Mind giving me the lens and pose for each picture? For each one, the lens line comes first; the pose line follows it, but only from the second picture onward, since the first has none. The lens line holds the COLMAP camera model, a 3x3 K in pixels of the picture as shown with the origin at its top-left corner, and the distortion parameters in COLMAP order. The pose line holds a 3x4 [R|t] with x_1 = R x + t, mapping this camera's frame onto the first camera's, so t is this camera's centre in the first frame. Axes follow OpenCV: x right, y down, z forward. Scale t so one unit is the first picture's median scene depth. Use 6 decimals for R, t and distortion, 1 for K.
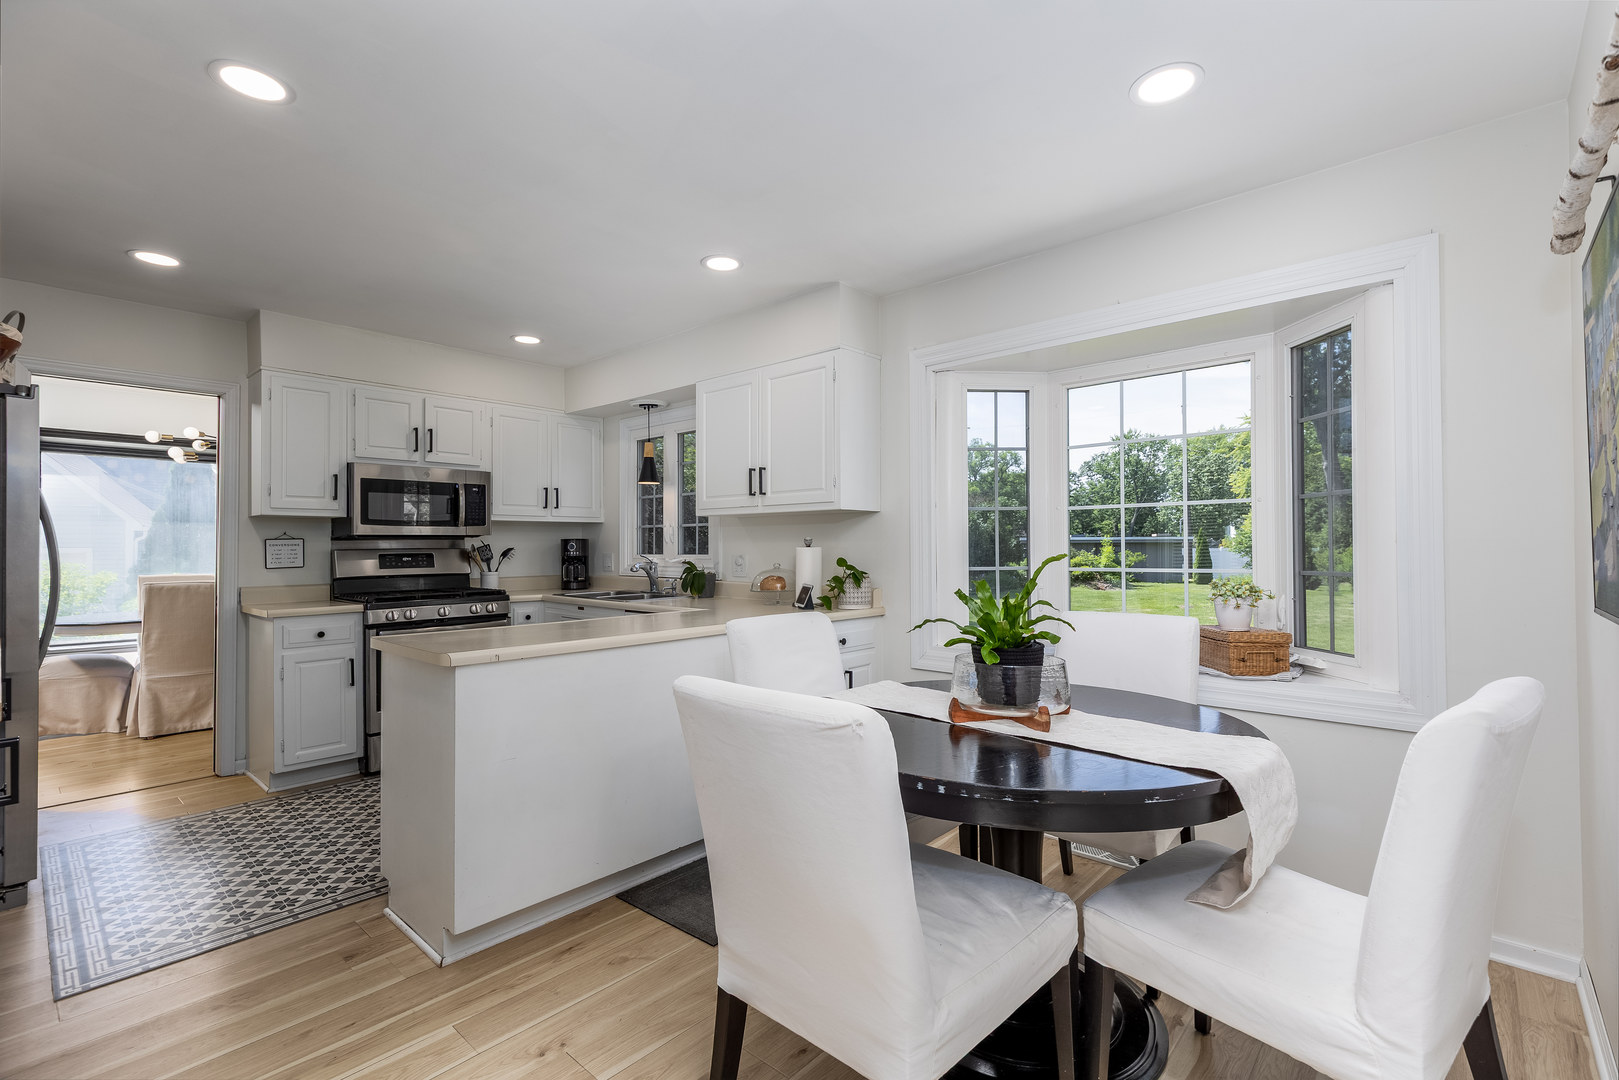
lens RADIAL K [[726.5, 0, 815.6], [0, 726.5, 535.3], [0, 0, 1]] dist [-0.001468, -0.000256]
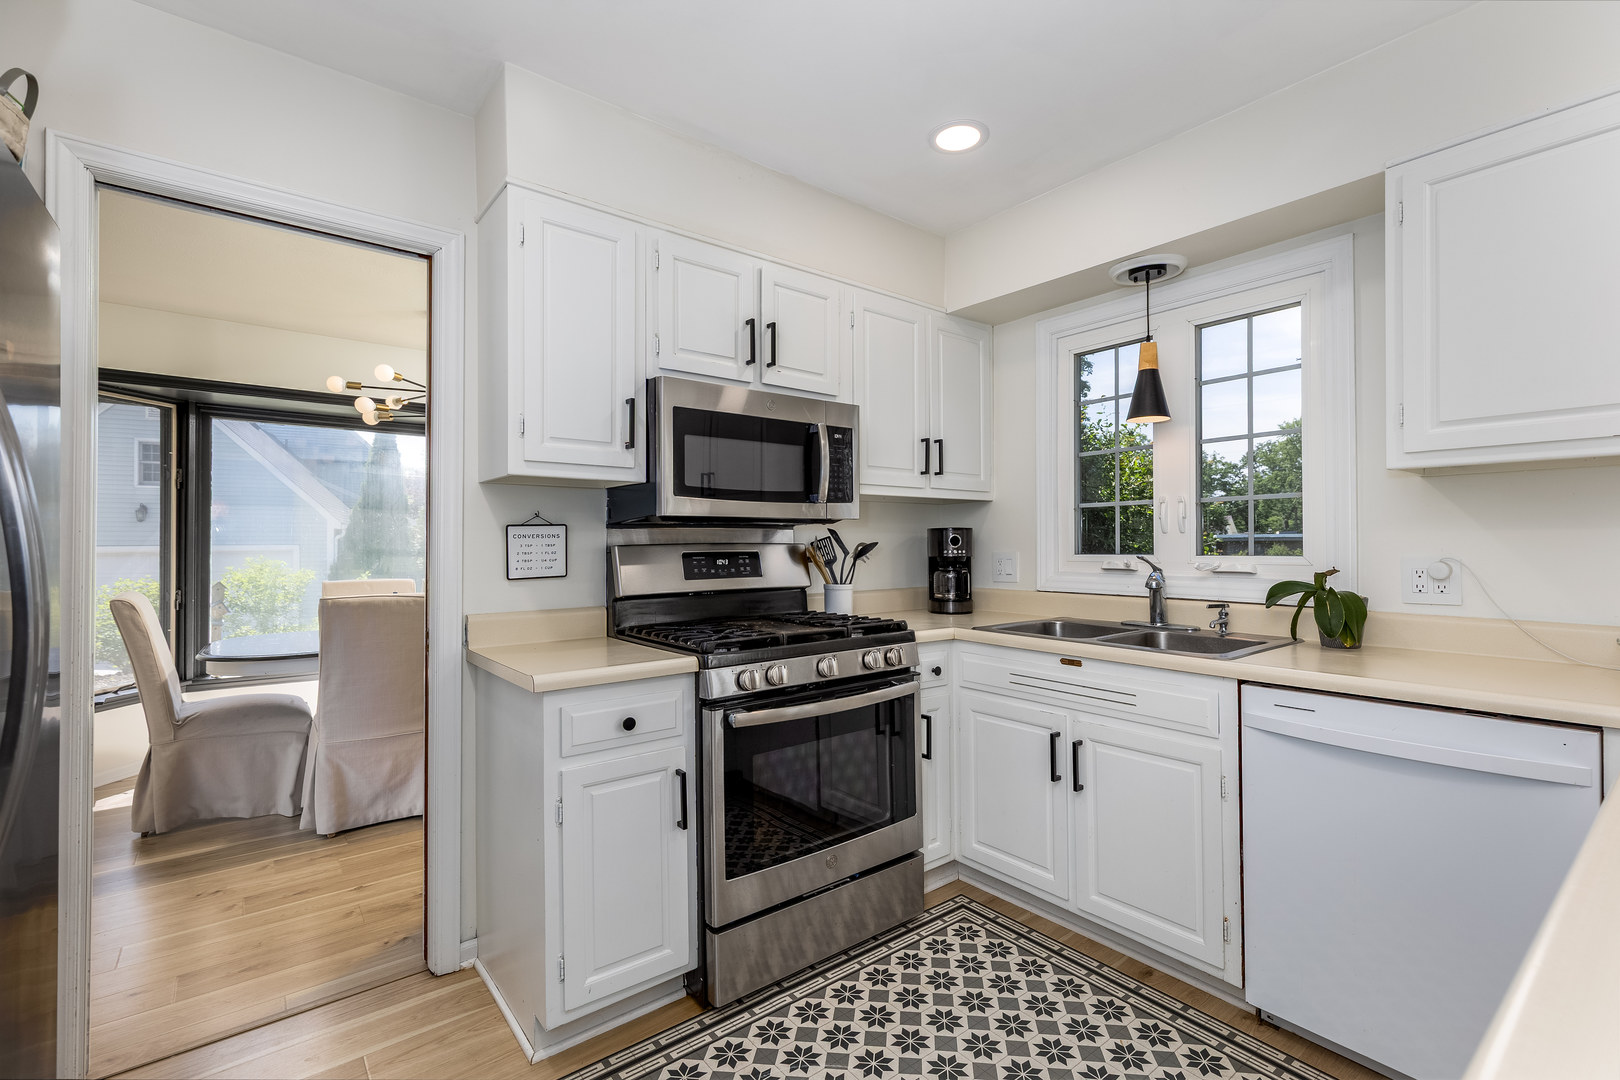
lens RADIAL K [[726.9, 0, 812.3], [0, 726.9, 537.8], [0, 0, 1]] dist [-0.001468, -0.000256]
pose [[0.984182, -0.001026, -0.177159, -0.396902], [0.002042, 0.999982, 0.005554, 0.011194], [0.177150, -0.005828, 0.984167, 0.460205]]
